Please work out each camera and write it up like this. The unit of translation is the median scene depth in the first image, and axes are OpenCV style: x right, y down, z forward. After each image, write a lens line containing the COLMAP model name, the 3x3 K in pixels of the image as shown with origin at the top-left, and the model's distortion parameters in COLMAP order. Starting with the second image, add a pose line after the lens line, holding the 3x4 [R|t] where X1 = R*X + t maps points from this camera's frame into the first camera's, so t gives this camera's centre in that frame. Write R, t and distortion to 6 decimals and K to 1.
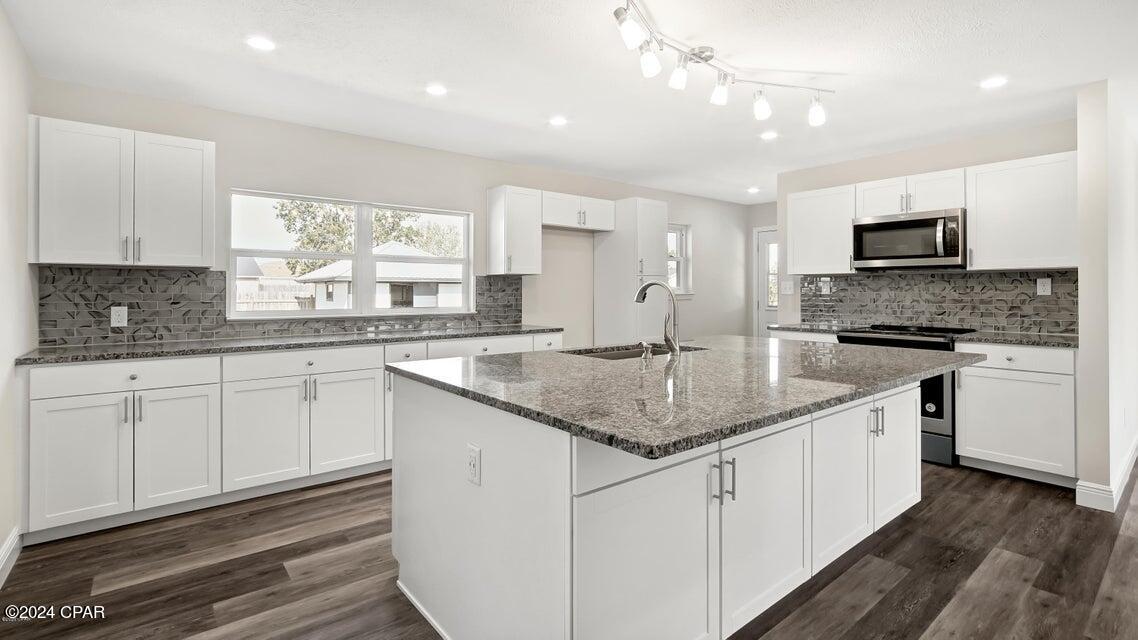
lens RADIAL K [[523.8, 0, 559.7], [0, 523.8, 300.0], [0, 0, 1]] dist [-0.024315, 0.004416]
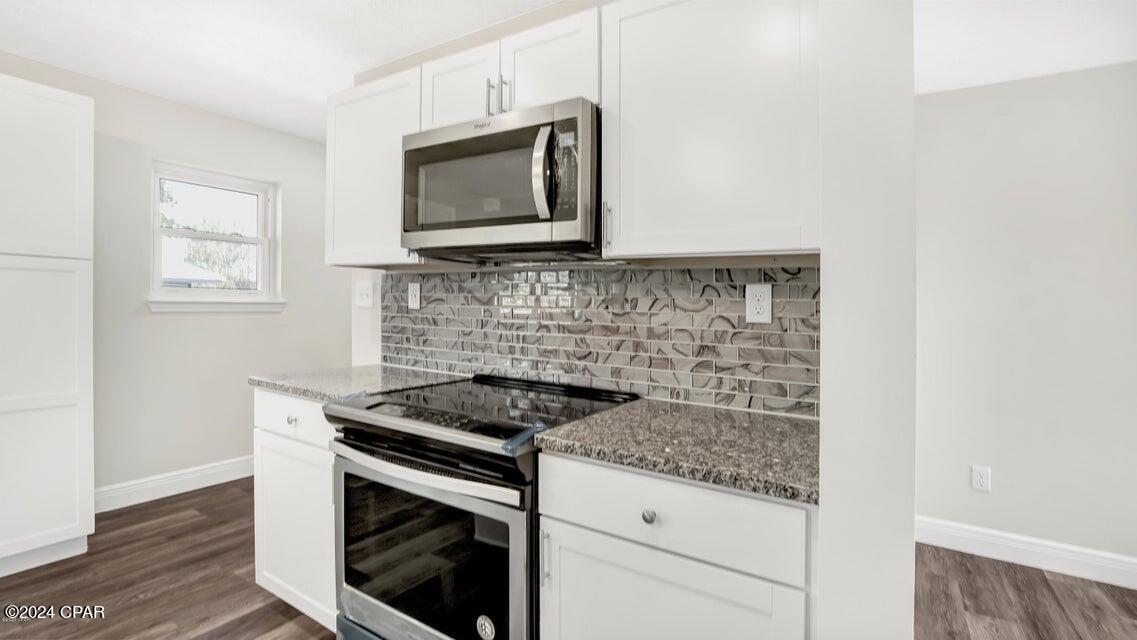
lens RADIAL K [[523.4, 0, 567.2], [0, 523.4, 296.5], [0, 0, 1]] dist [-0.024315, 0.004416]
pose [[0.944322, 0.034923, 0.327165, 0.606271], [-0.025599, 0.999135, -0.032763, -0.012370], [-0.328027, 0.022564, 0.944399, 0.598451]]
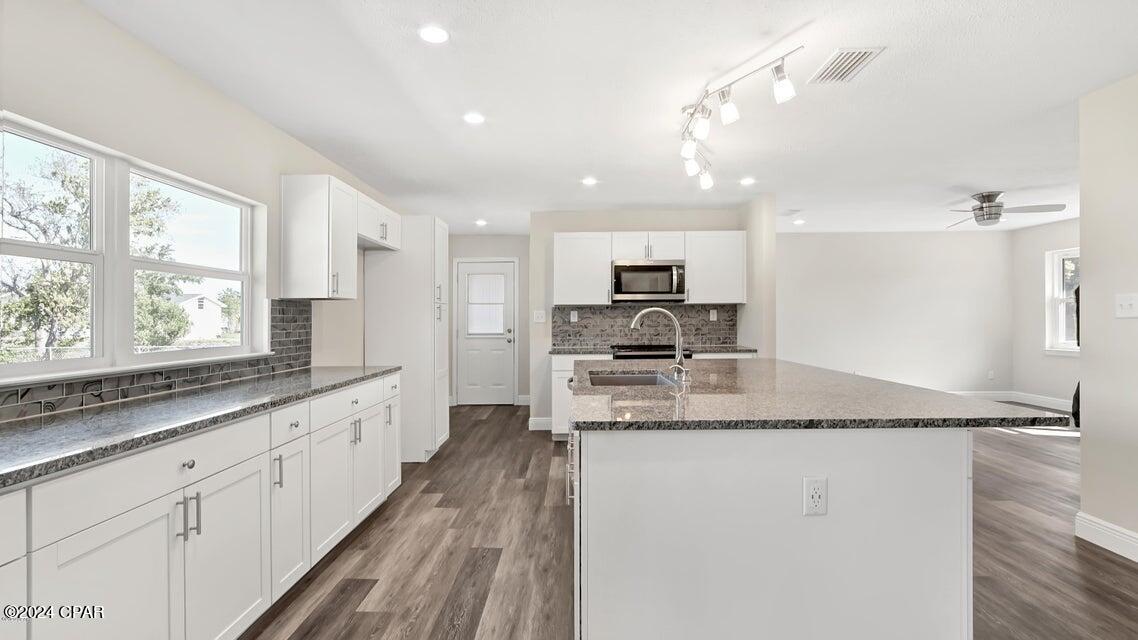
lens RADIAL K [[523.8, 0, 574.8], [0, 523.8, 326.6], [0, 0, 1]] dist [-0.024315, 0.004416]
pose [[0.634193, -0.016462, 0.772999, -0.502948], [0.021533, 0.999762, 0.003624, -0.005581], [-0.772875, 0.014347, 0.634396, 0.308788]]
